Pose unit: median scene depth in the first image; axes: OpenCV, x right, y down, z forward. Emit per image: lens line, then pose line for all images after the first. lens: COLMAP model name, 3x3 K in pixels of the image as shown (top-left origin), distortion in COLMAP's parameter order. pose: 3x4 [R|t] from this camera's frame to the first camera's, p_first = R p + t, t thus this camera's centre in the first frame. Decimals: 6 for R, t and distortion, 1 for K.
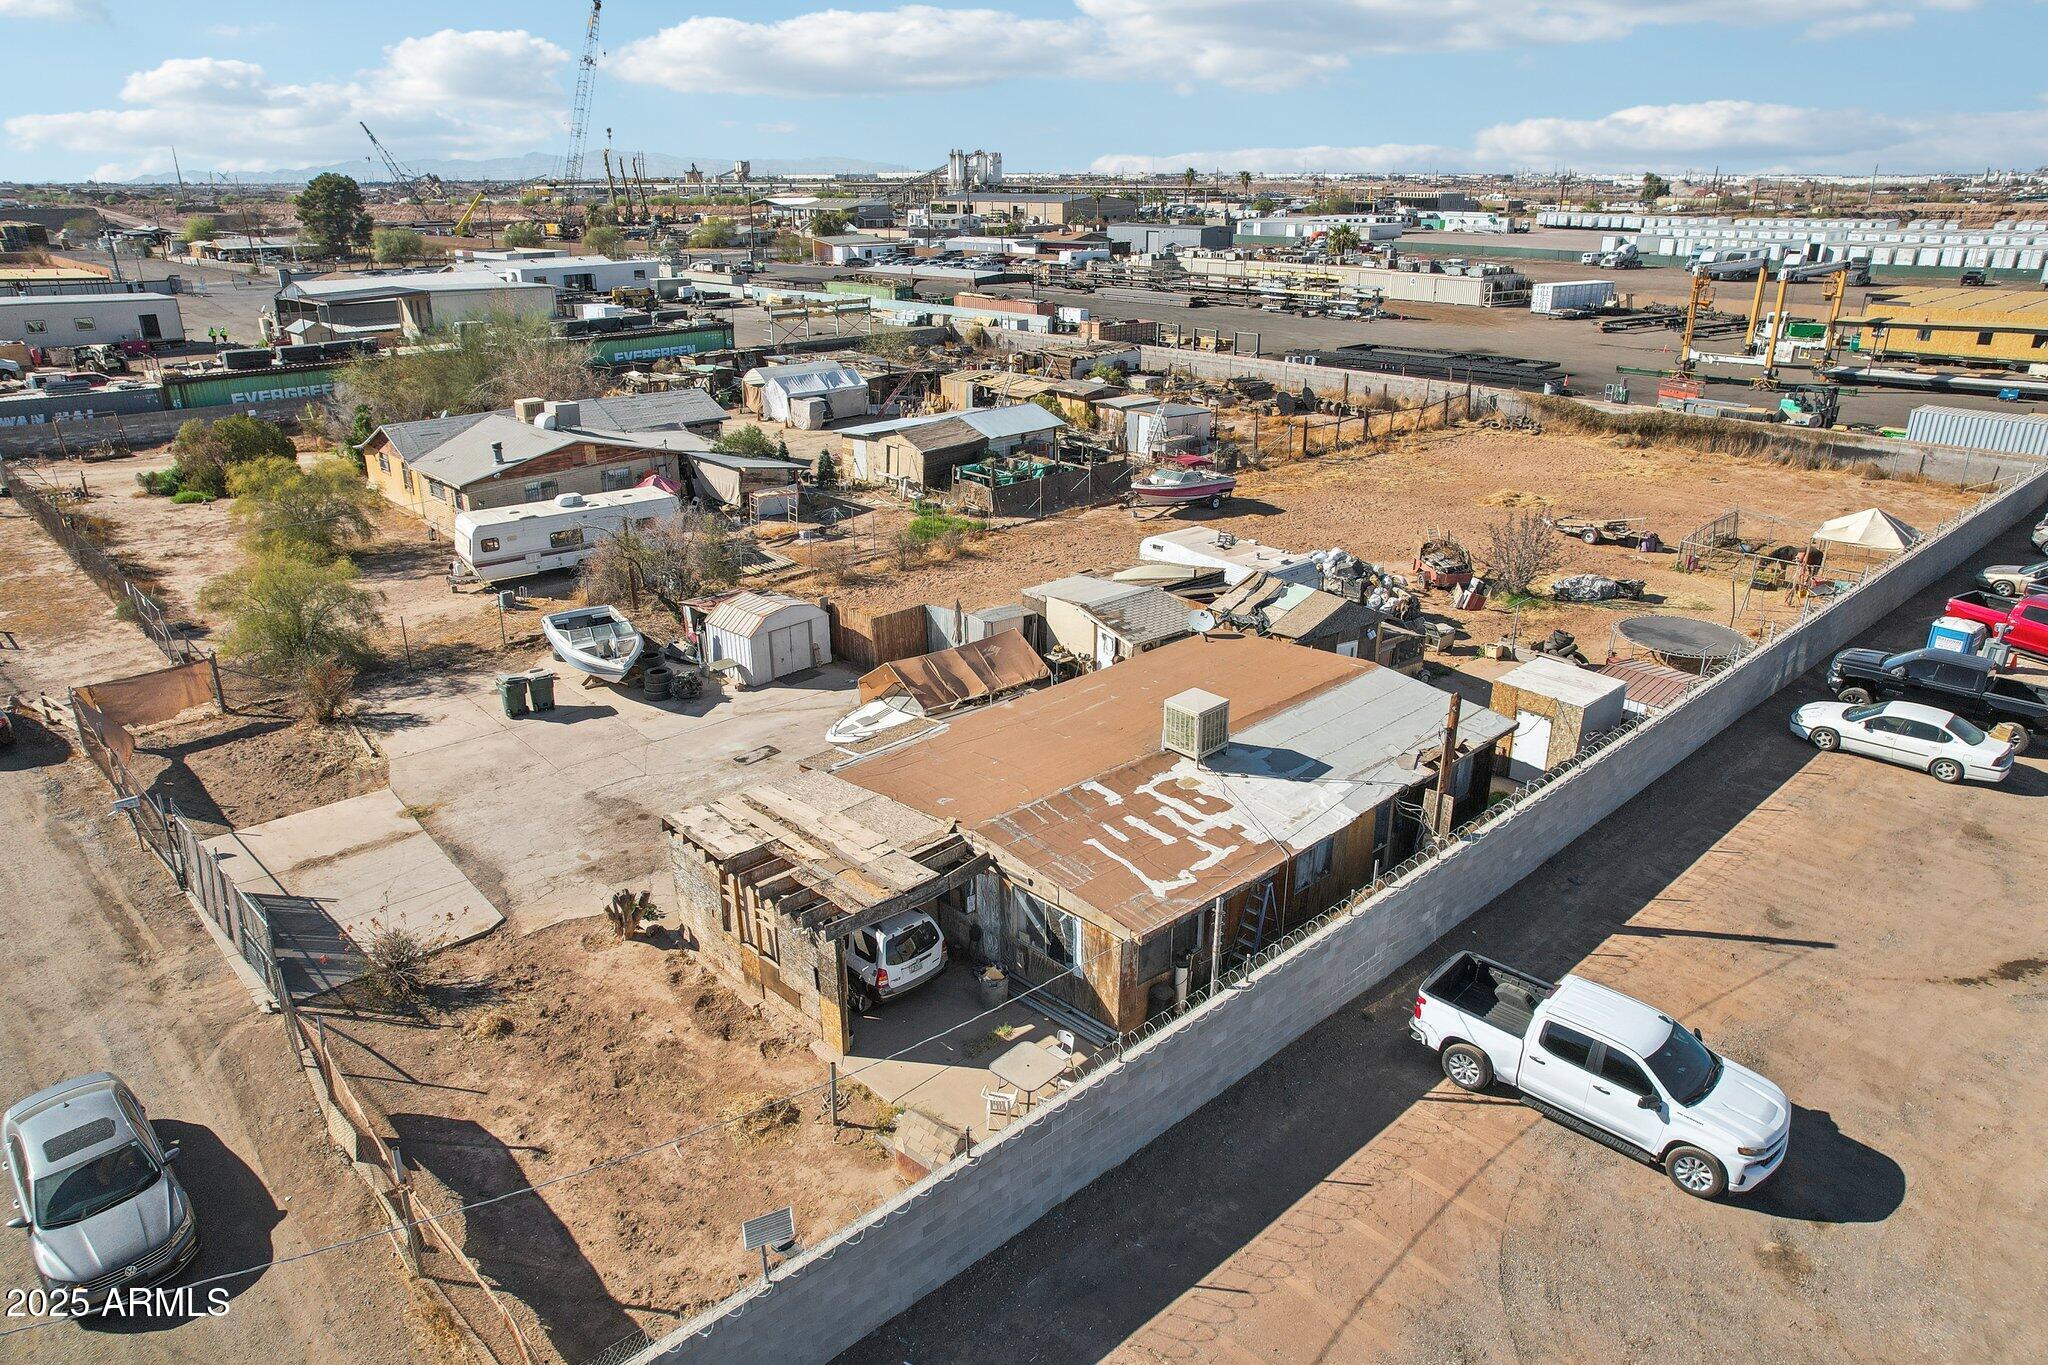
lens RADIAL K [[1327.3, 0, 1024.0], [0, 1327.3, 682.5], [0, 0, 1]] dist [-0.061988, 0.036843]
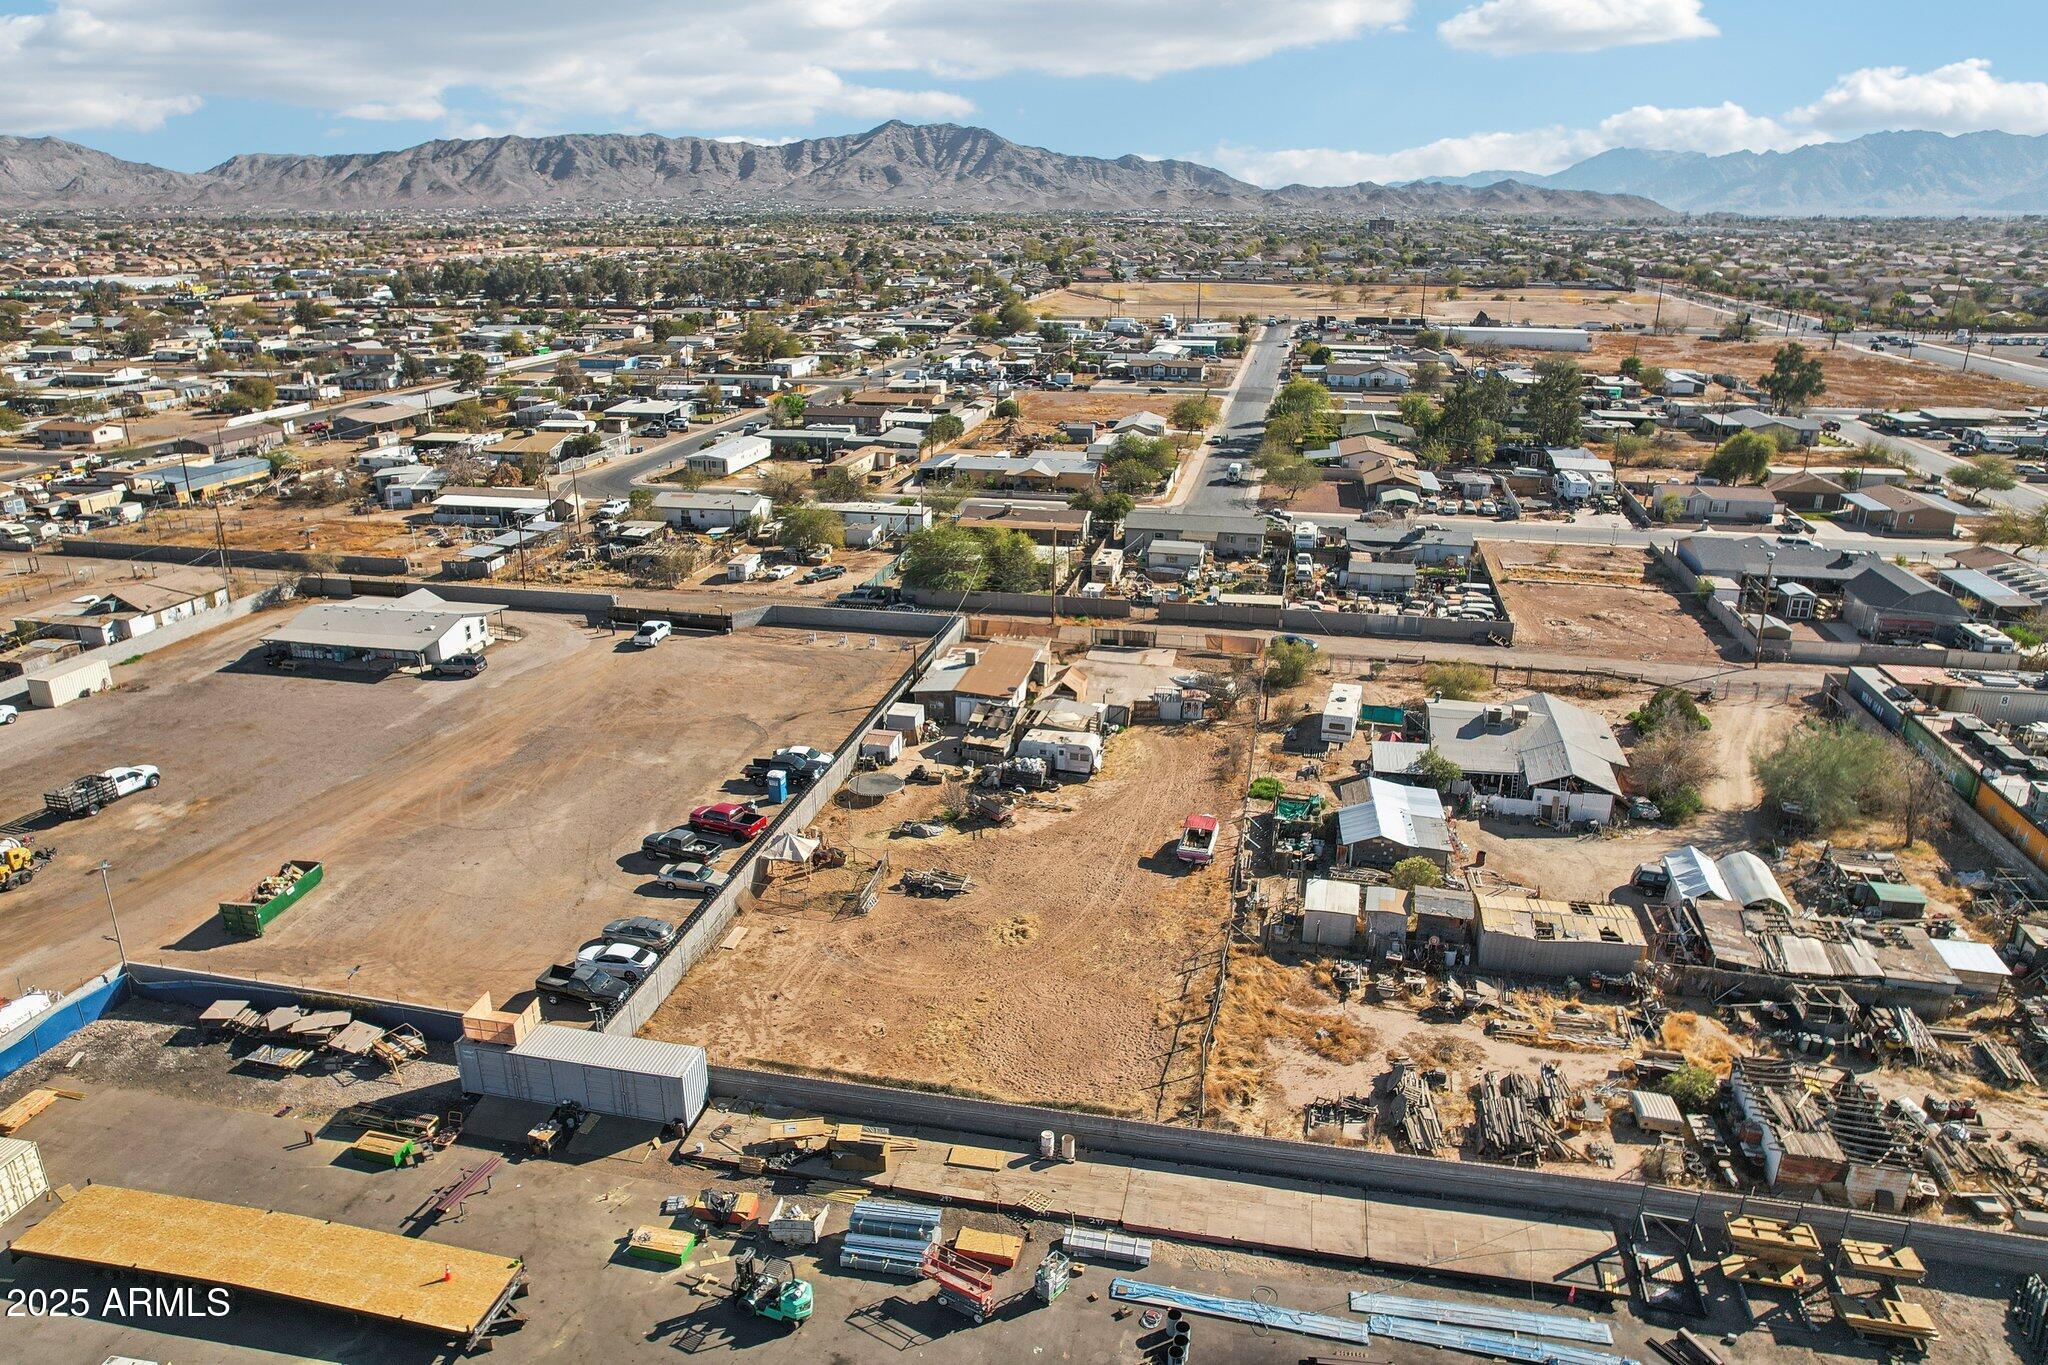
lens RADIAL K [[1327.3, 0, 1024.0], [0, 1327.3, 682.5], [0, 0, 1]] dist [-0.061988, 0.036843]
pose [[-0.821620, 0.215461, -0.527747, 2.101969], [-0.176970, 0.783656, 0.595454, -2.299155], [0.541869, 0.582632, -0.605737, 3.453000]]
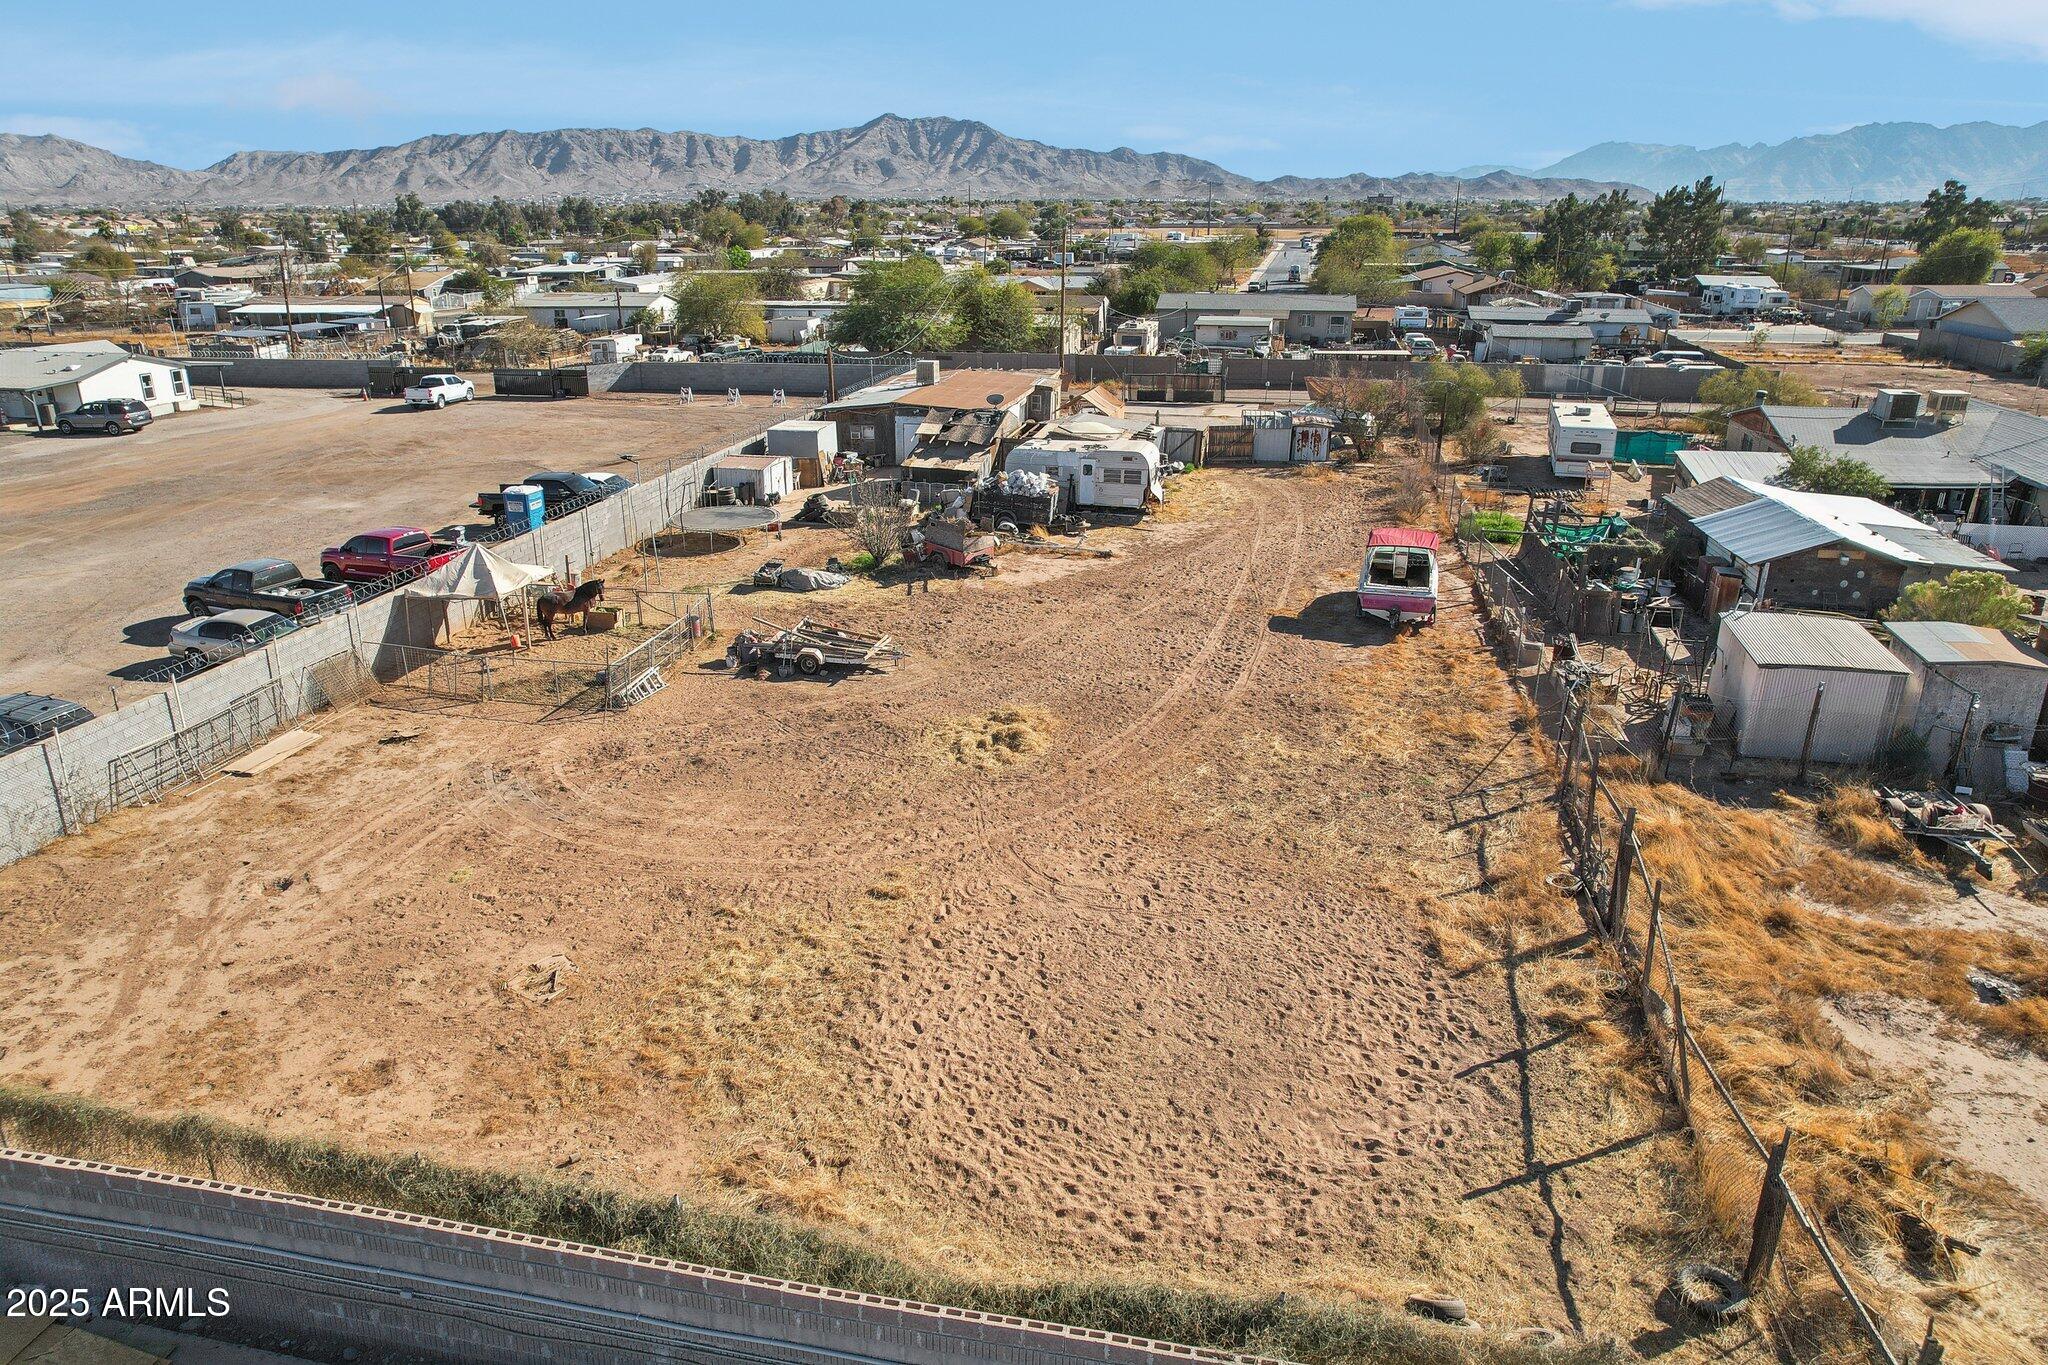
lens RADIAL K [[1327.3, 0, 1024.0], [0, 1327.3, 682.5], [0, 0, 1]] dist [-0.061988, 0.036843]
pose [[-0.819304, 0.220233, -0.529375, 1.316957], [-0.179058, 0.778828, 0.601136, -0.943566], [0.544682, 0.587303, -0.598662, 2.711864]]
